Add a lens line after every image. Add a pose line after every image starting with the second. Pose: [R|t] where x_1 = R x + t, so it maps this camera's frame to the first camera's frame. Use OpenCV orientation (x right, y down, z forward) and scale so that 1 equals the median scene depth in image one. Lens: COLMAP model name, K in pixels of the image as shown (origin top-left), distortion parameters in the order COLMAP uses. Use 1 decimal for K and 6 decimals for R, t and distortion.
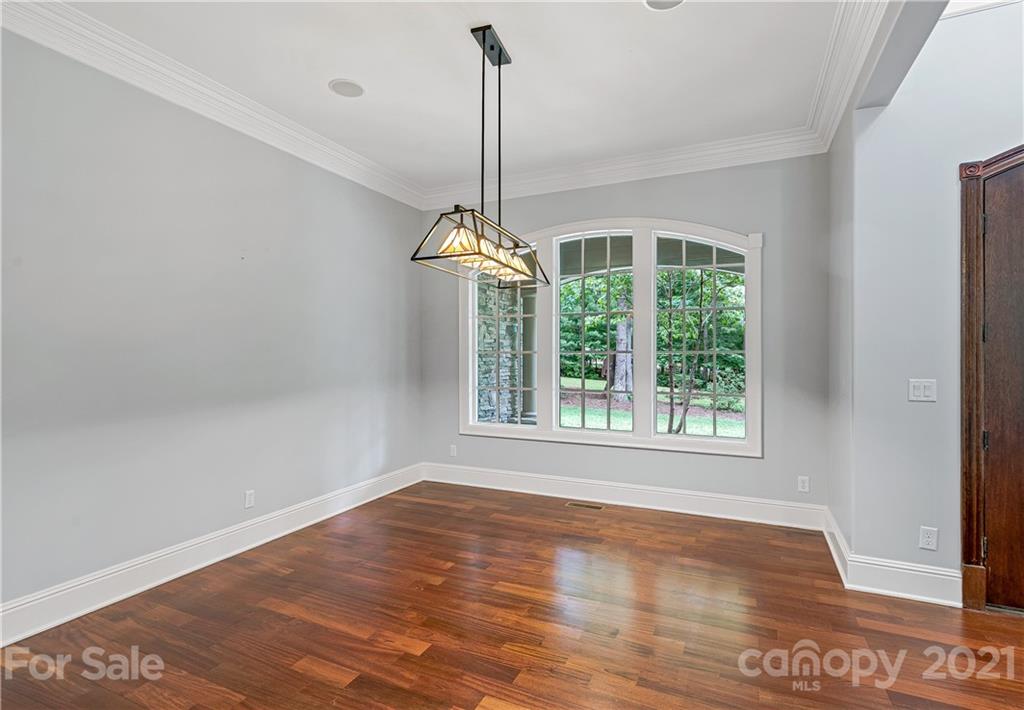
lens RADIAL K [[504.7, 0, 507.0], [0, 504.7, 353.2], [0, 0, 1]] dist [-0.000032, -0.000438]
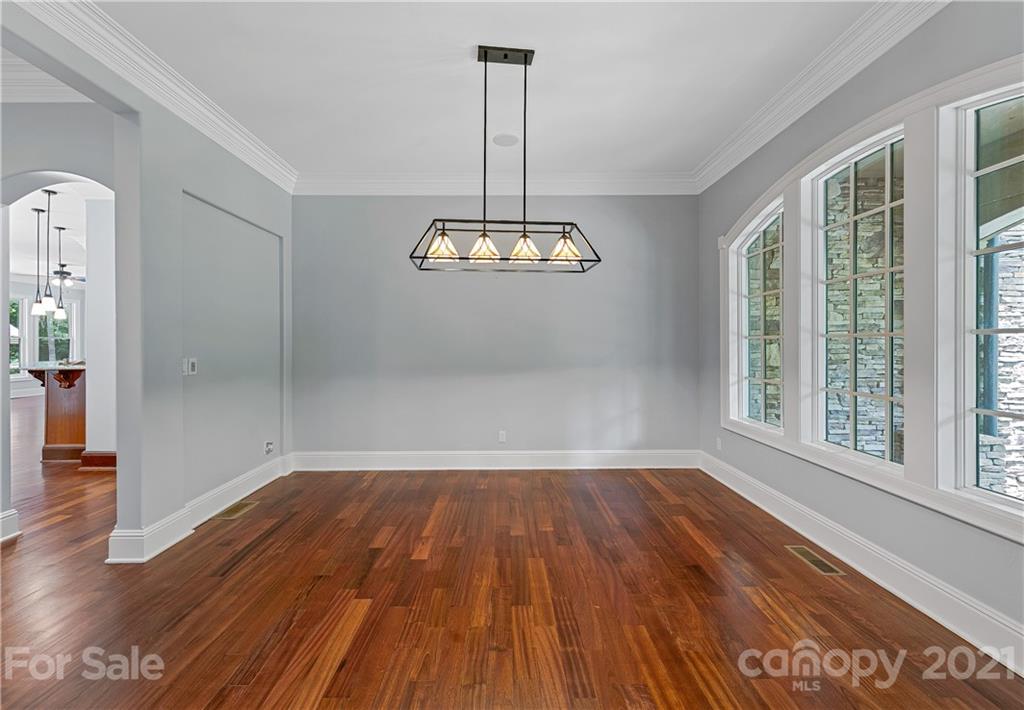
lens RADIAL K [[413.1, 0, 507.0], [0, 413.1, 346.7], [0, 0, 1]] dist [0.001301, -0.000022]
pose [[0.433988, 0.005660, -0.900901, 0.493321], [0.001393, 0.999975, 0.006953, 0.011267], [0.900918, -0.004272, 0.433969, 0.397759]]
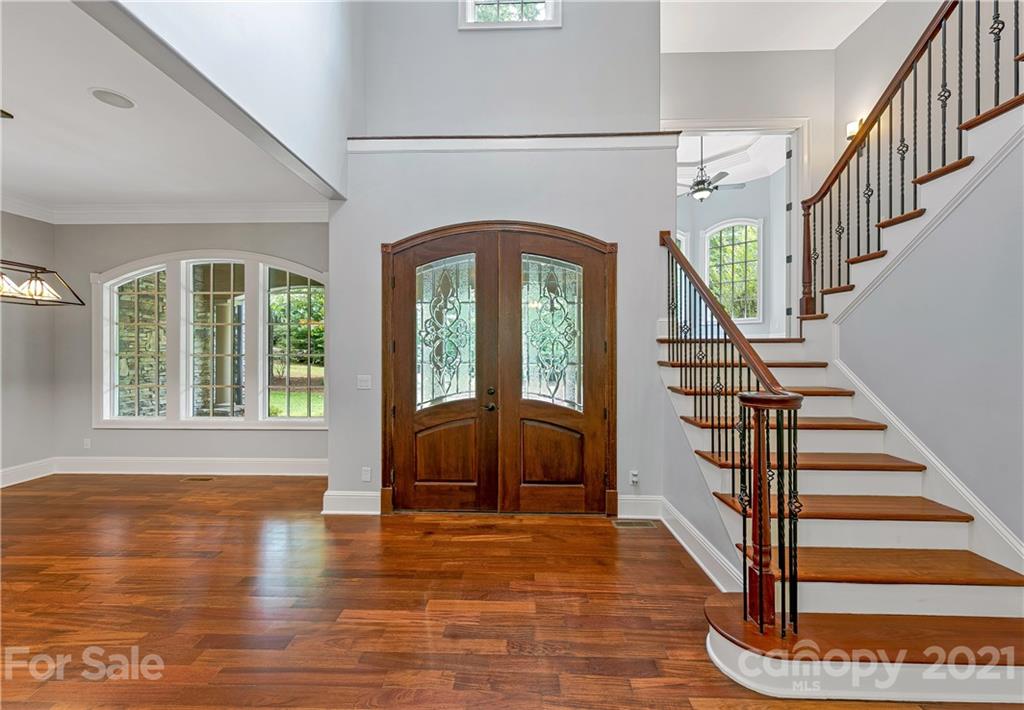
lens RADIAL K [[413.1, 0, 507.9], [0, 413.1, 340.0], [0, 0, 1]] dist [0.001301, -0.000022]
pose [[0.916659, 0.008513, 0.399580, 0.459087], [-0.000675, 0.999805, -0.019753, -0.021010], [-0.399670, 0.017837, 0.916485, -0.248095]]
